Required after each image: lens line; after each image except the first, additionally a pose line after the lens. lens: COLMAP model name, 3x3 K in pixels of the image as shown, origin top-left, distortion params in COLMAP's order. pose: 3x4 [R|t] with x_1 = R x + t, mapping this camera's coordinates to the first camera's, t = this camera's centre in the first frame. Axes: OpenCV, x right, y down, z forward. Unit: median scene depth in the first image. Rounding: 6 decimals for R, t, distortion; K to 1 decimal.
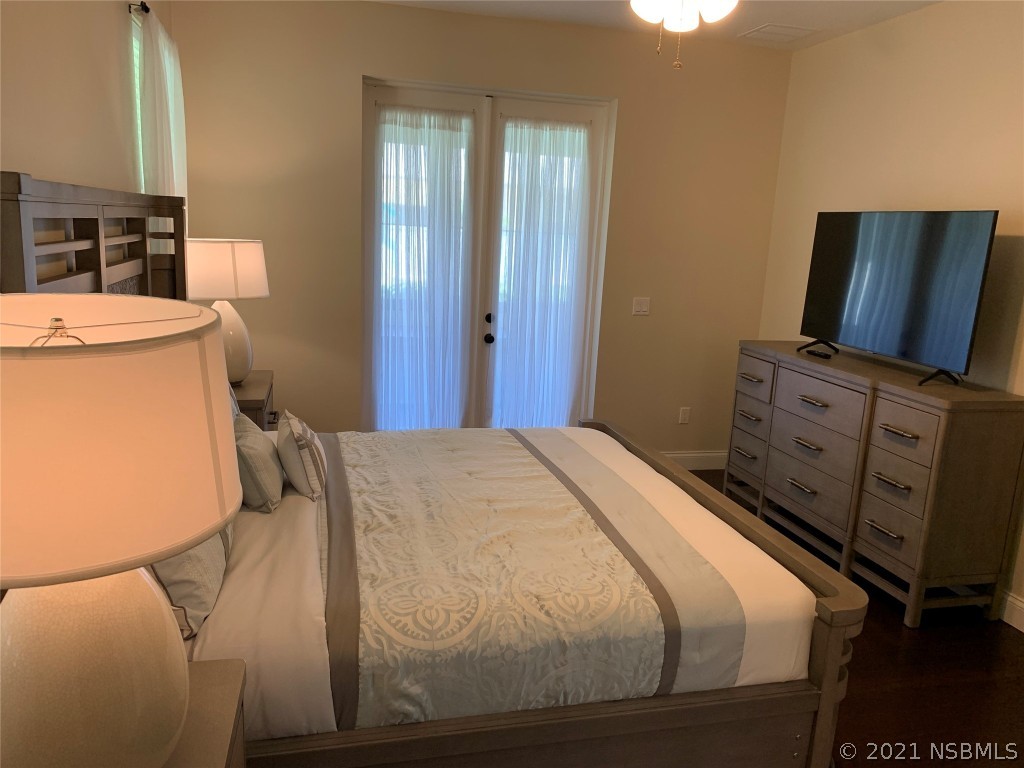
lens RADIAL K [[779.2, 0, 512.8], [0, 779.2, 386.3], [0, 0, 1]] dist [0.065467, -0.090595]
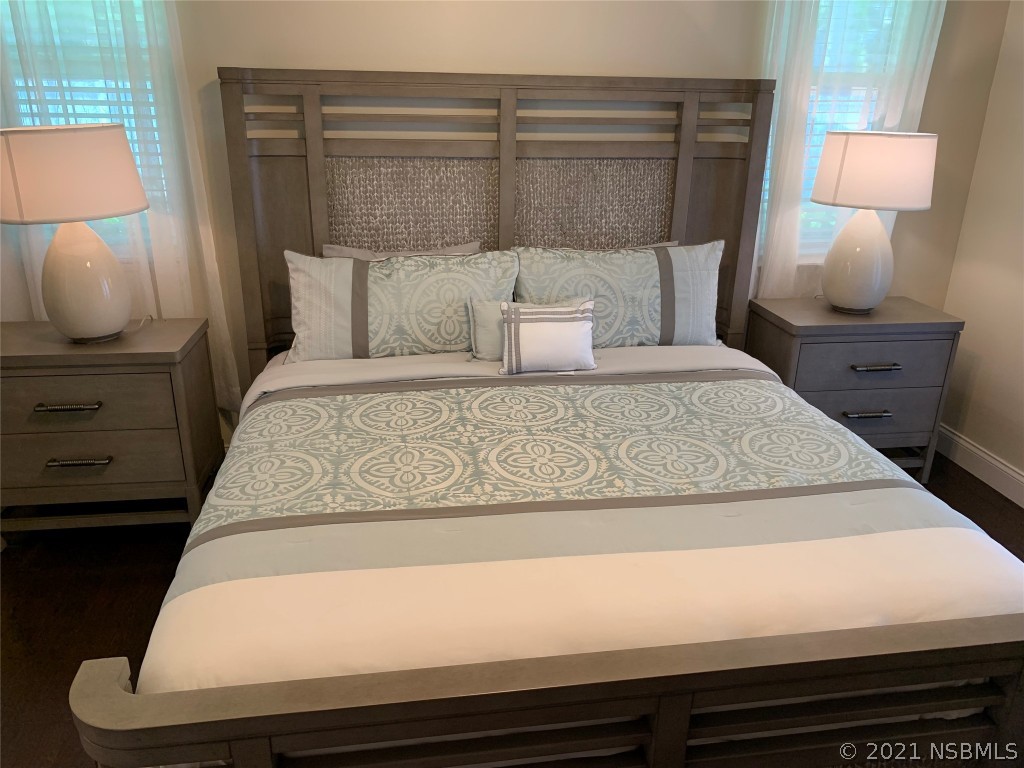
lens RADIAL K [[779.2, 0, 512.8], [0, 779.2, 386.3], [0, 0, 1]] dist [0.065467, -0.090595]
pose [[-0.075705, 0.318048, -0.945047, 0.587989], [-0.223162, 0.918322, 0.326931, -0.146832], [0.971837, 0.235649, 0.001455, 0.799034]]
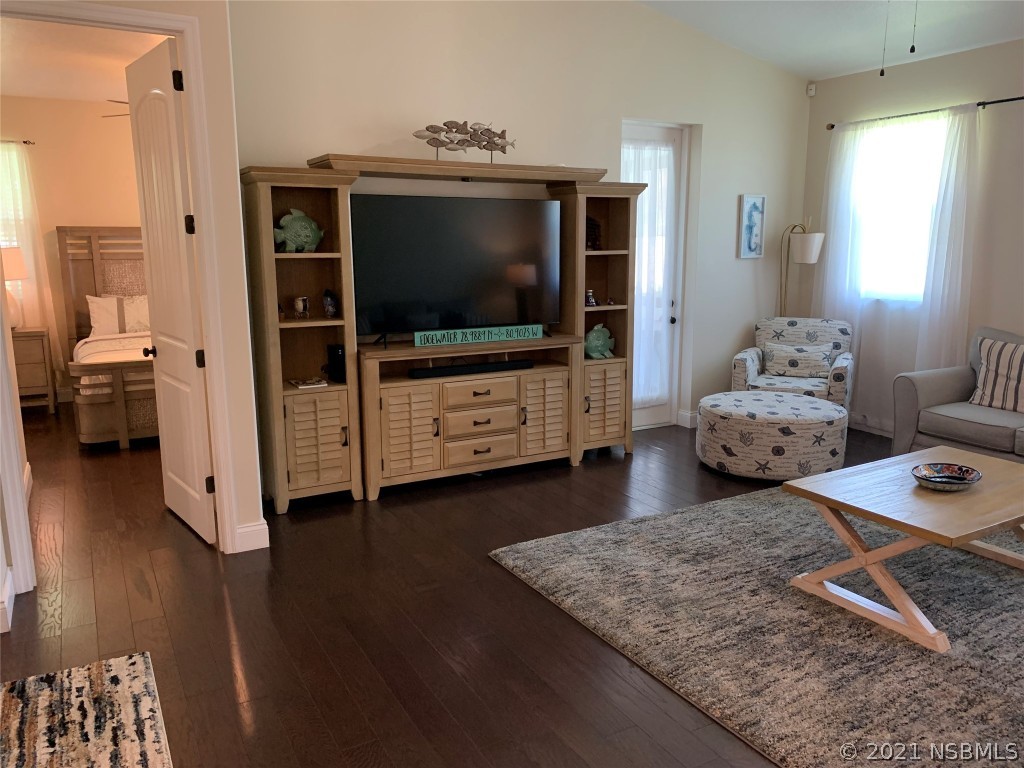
lens RADIAL K [[775.5, 0, 503.1], [0, 775.5, 391.3], [0, 0, 1]] dist [0.013273, -0.005523]
pose [[0.262255, 0.137006, -0.955223, 2.147571], [-0.180231, 0.979407, 0.090993, -0.086813], [0.948018, 0.148298, 0.281547, 1.048870]]
